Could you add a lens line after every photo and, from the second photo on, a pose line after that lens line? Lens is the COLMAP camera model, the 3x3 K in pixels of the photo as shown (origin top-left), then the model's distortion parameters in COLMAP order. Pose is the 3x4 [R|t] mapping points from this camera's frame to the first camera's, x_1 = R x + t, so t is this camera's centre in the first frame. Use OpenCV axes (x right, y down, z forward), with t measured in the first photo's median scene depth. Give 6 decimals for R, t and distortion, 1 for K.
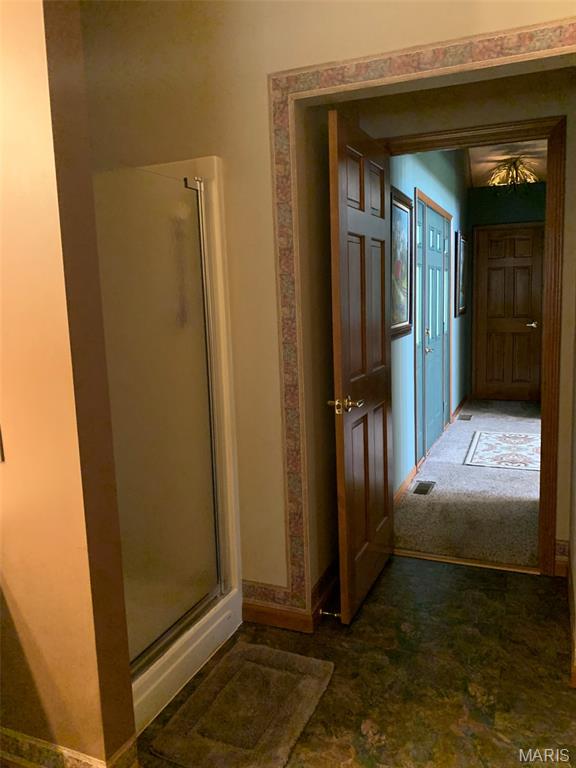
lens RADIAL K [[608.7, 0, 288.0], [0, 608.7, 384.0], [0, 0, 1]] dist [0.037568, -0.007974]
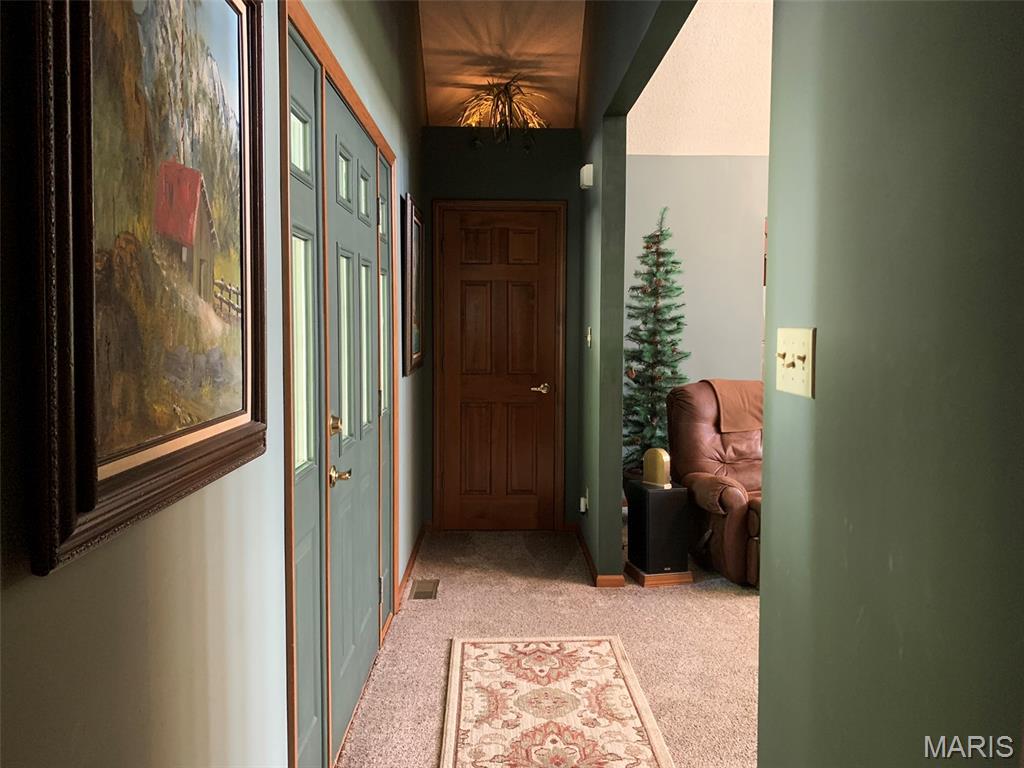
lens RADIAL K [[811.6, 0, 512.0], [0, 811.6, 384.0], [0, 0, 1]] dist [0.037568, -0.007974]
pose [[0.918270, 0.012239, 0.395767, 0.102956], [0.018533, 0.997098, -0.073837, -0.055019], [-0.395522, 0.075137, 0.915378, 0.394810]]
